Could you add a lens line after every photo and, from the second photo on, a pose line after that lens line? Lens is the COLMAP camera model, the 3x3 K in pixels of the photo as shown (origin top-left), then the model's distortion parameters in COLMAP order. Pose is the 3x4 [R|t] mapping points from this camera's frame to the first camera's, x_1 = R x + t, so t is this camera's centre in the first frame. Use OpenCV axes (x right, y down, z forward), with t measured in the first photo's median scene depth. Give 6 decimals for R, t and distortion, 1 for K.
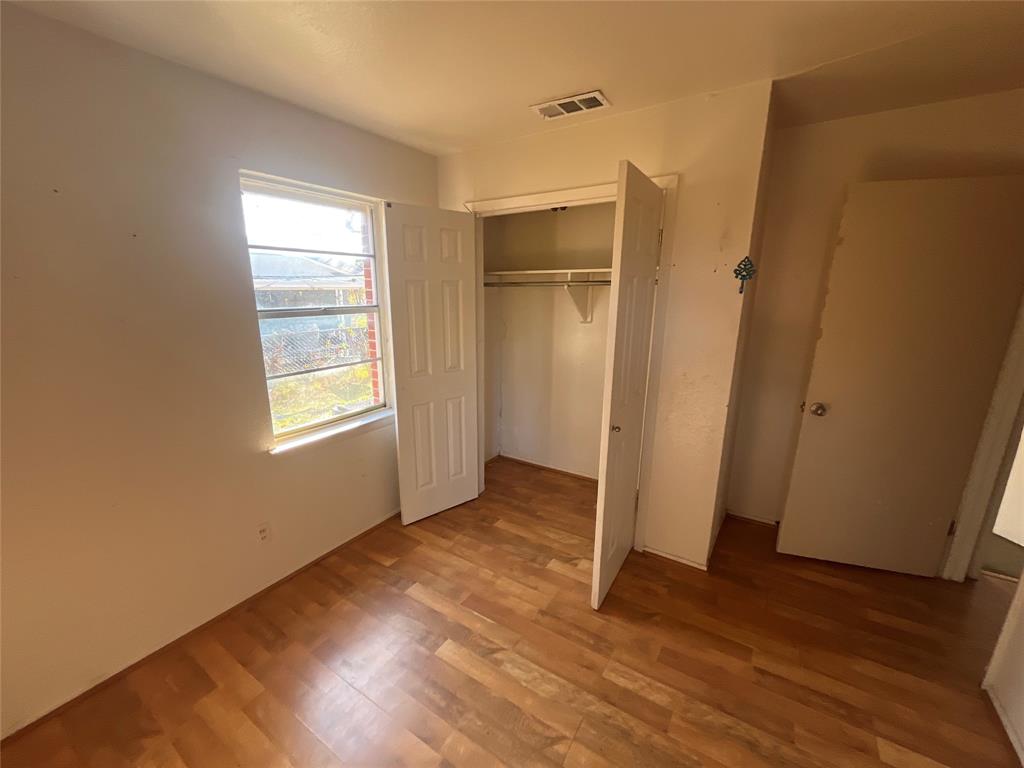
lens RADIAL K [[413.5, 0, 513.6], [0, 413.5, 381.9], [0, 0, 1]] dist [-0.013764, -0.000037]
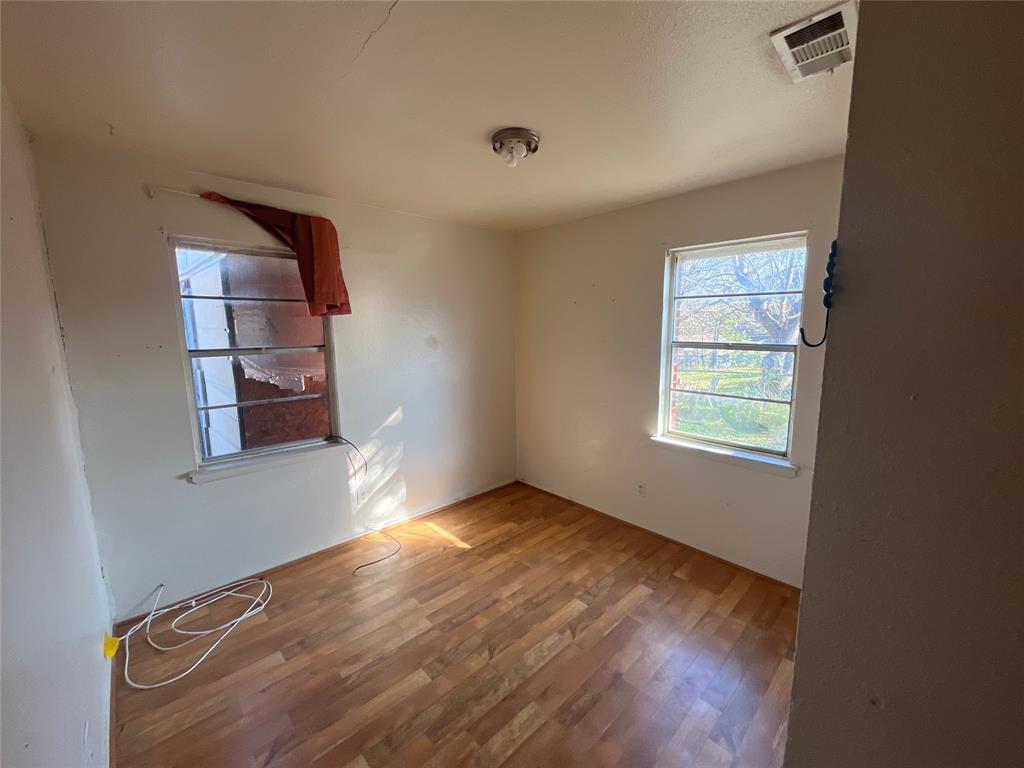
lens RADIAL K [[413.5, 0, 509.3], [0, 413.5, 382.4], [0, 0, 1]] dist [-0.013764, -0.000037]
pose [[-0.241391, 0.141020, -0.960127, 1.104014], [-0.214270, 0.957221, 0.194464, -0.230038], [0.946477, 0.252668, -0.200849, 0.954876]]
